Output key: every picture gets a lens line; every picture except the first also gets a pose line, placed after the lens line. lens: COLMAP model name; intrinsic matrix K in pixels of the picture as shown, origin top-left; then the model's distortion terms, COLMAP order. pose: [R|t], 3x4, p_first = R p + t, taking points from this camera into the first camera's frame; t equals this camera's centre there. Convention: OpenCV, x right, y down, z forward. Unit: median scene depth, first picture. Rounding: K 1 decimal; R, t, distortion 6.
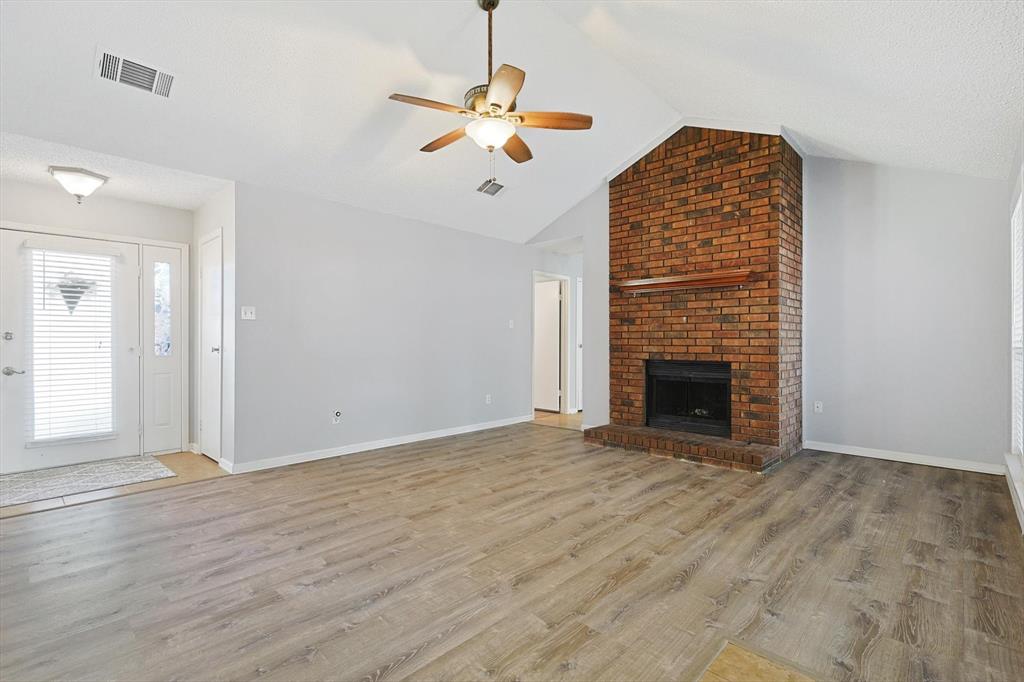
lens RADIAL K [[474.9, 0, 513.1], [0, 474.9, 344.9], [0, 0, 1]] dist [0.000611, -0.000731]
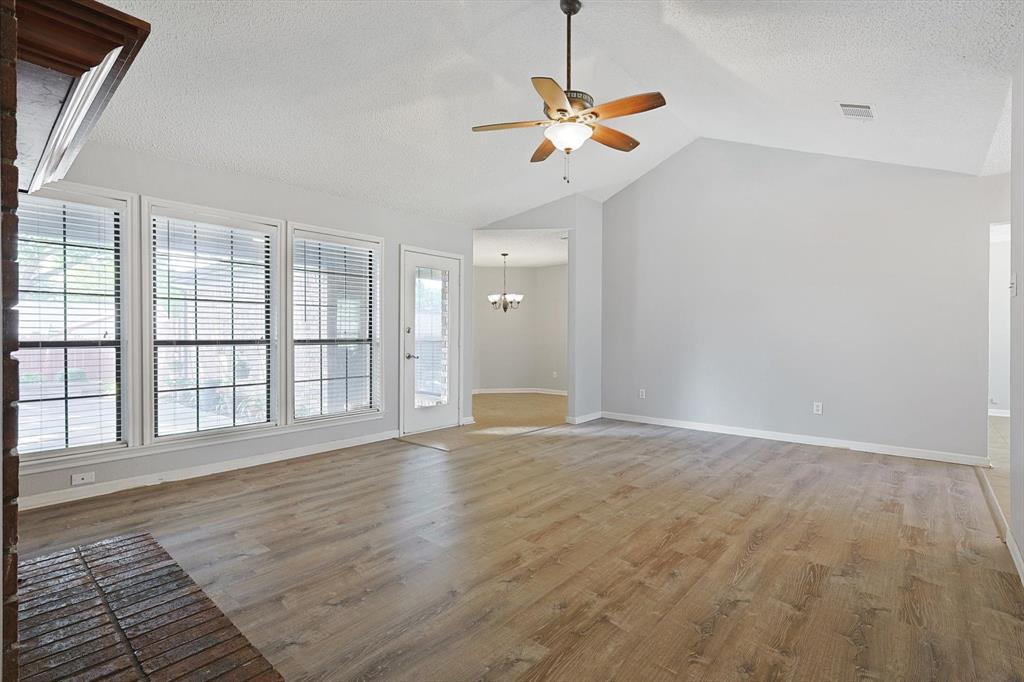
lens RADIAL K [[474.9, 0, 509.7], [0, 474.9, 337.1], [0, 0, 1]] dist [0.000611, -0.000731]
pose [[-0.999342, 0.001799, -0.036224, 0.083861], [0.001478, 0.999960, 0.008868, -0.007642], [0.036238, 0.008809, -0.999304, 1.434128]]
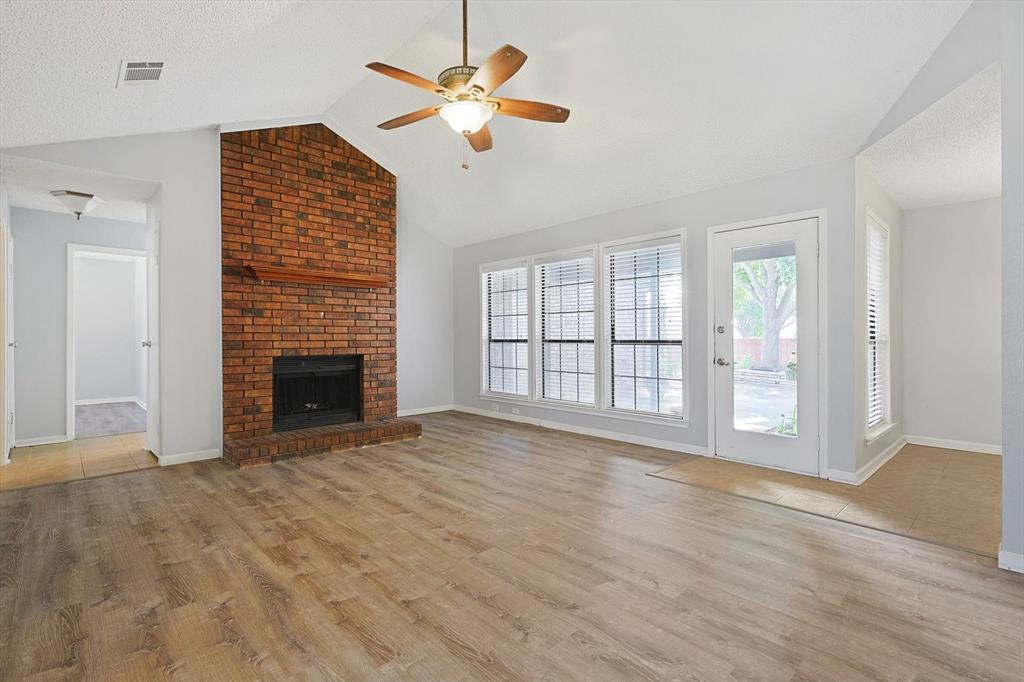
lens RADIAL K [[474.9, 0, 514.2], [0, 474.9, 336.9], [0, 0, 1]] dist [0.000611, -0.000731]
pose [[0.053517, -0.000856, 0.998567, -0.694888], [0.008689, 0.999962, 0.000392, -0.003645], [-0.998529, 0.008656, 0.053522, 0.601008]]
